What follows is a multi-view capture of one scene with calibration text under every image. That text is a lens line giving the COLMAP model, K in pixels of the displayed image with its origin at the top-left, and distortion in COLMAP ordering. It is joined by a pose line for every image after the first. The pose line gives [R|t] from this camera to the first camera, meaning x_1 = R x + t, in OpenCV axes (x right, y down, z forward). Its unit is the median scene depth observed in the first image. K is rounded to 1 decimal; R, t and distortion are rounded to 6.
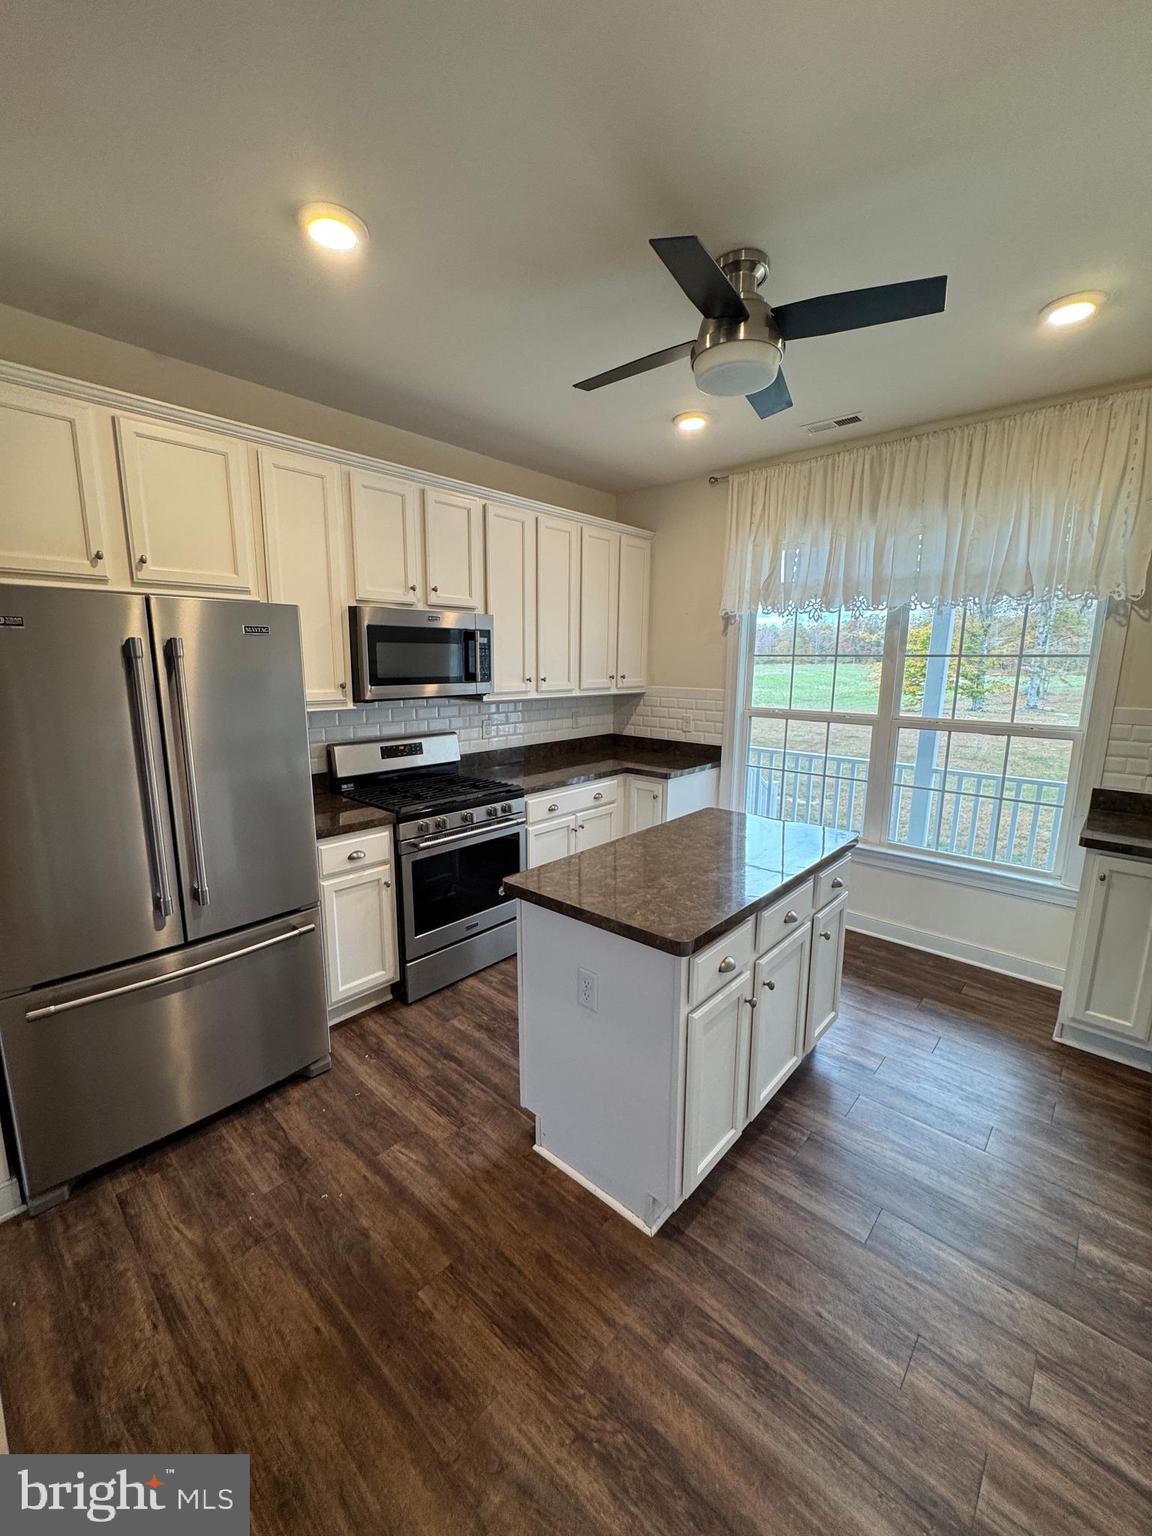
lens RADIAL K [[610.3, 0, 554.3], [0, 610.3, 758.5], [0, 0, 1]] dist [0.001713, -0.000151]
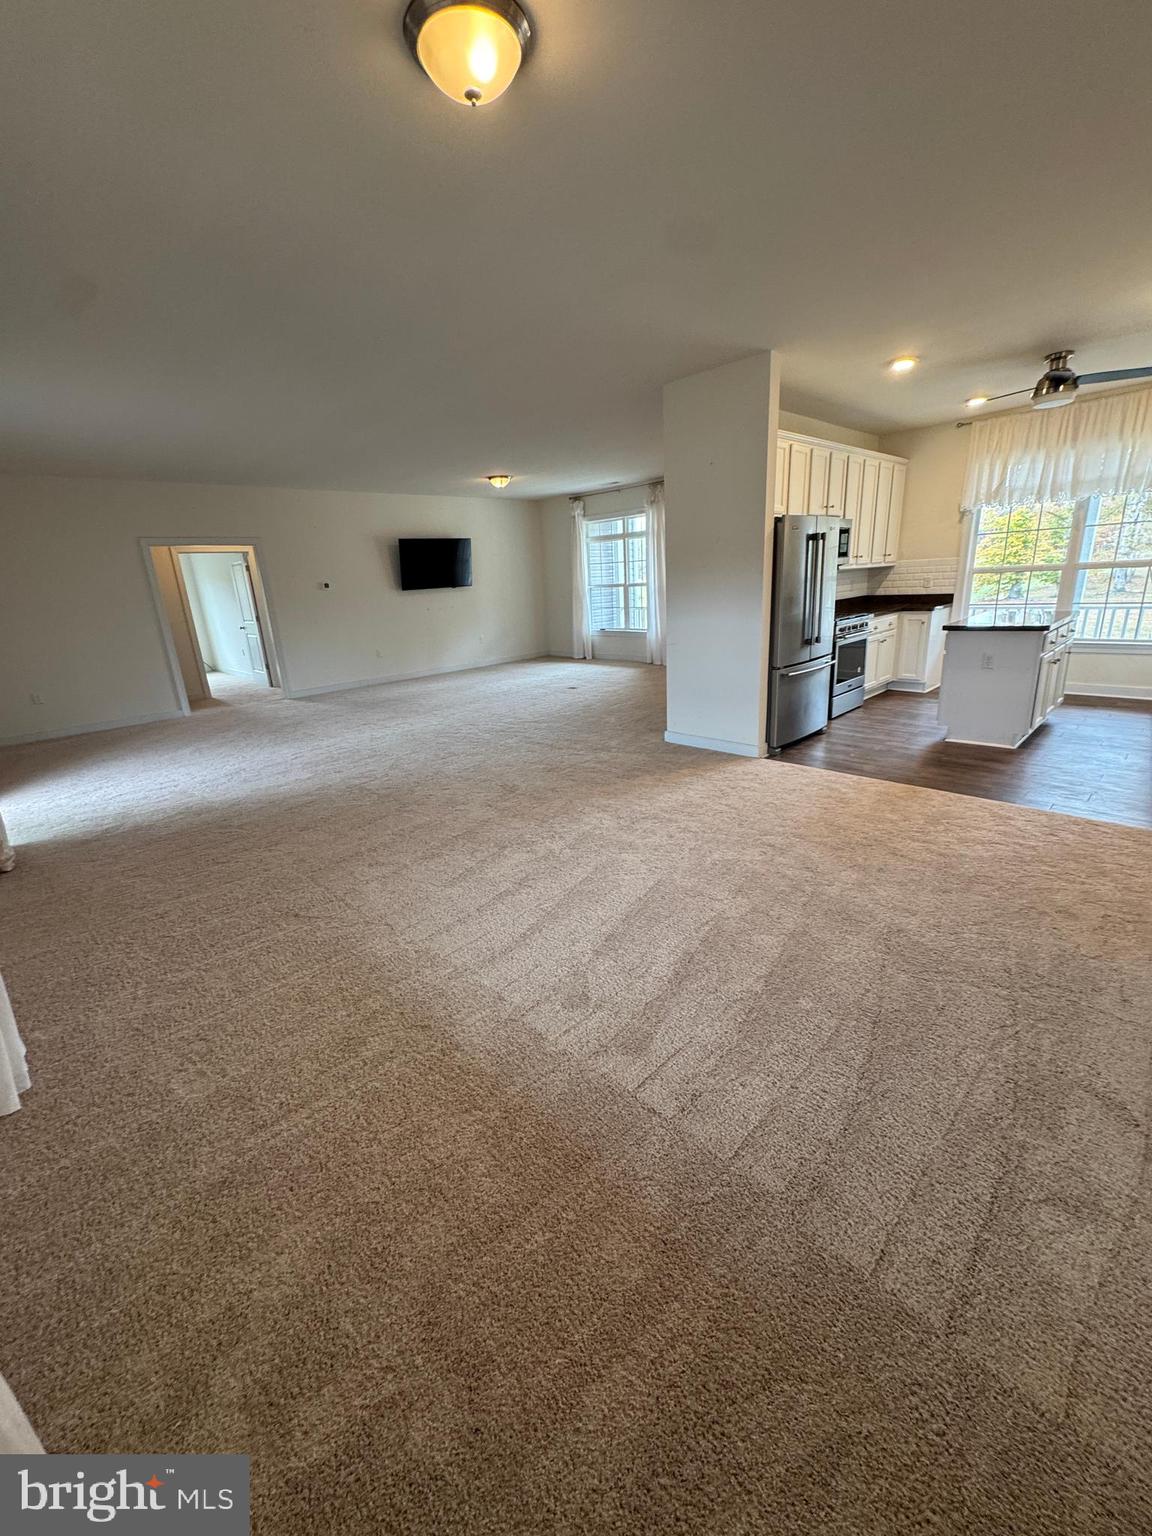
lens RADIAL K [[610.3, 0, 561.5], [0, 610.3, 759.9], [0, 0, 1]] dist [0.001713, -0.000151]
pose [[0.996471, -0.045801, -0.070348, -1.436041], [0.054684, 0.989999, 0.130047, 0.318633], [0.063688, -0.133434, 0.989009, -1.584833]]
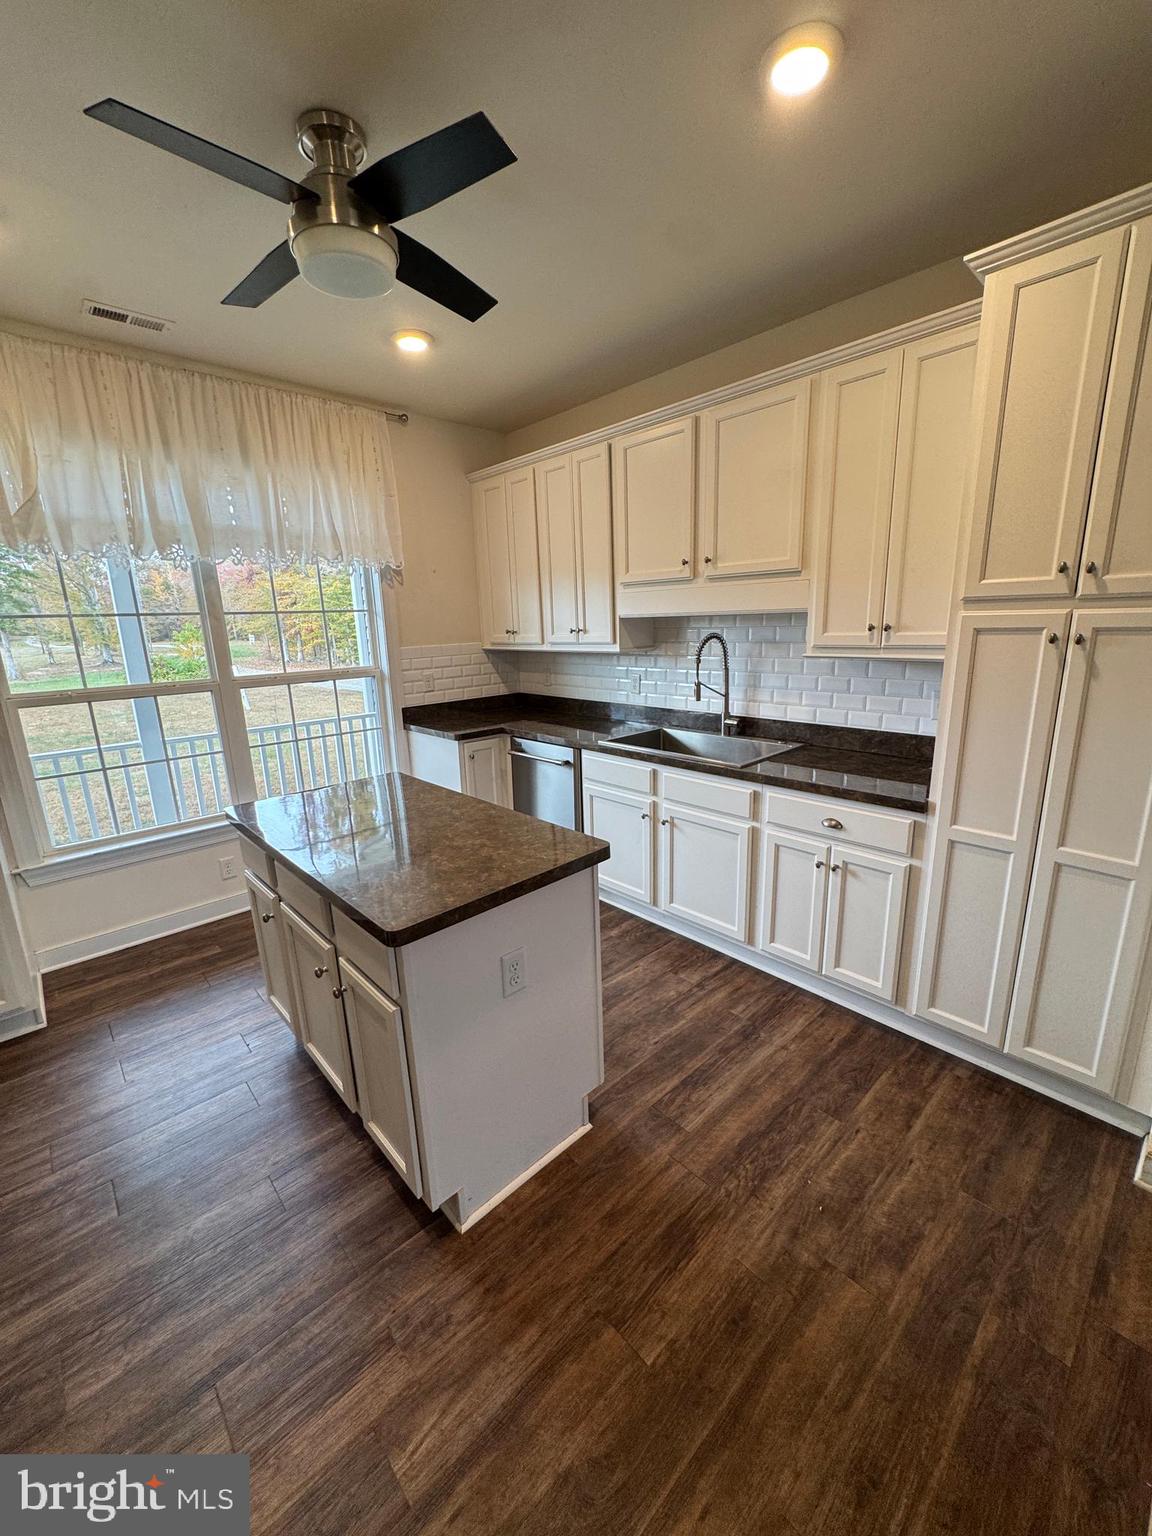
lens RADIAL K [[610.3, 0, 585.7], [0, 610.3, 765.4], [0, 0, 1]] dist [0.001713, -0.000151]
pose [[0.067049, -0.246580, 0.966800, -0.644618], [0.188564, 0.954651, 0.230404, -0.094922], [-0.979769, 0.166855, 0.110504, 0.655619]]
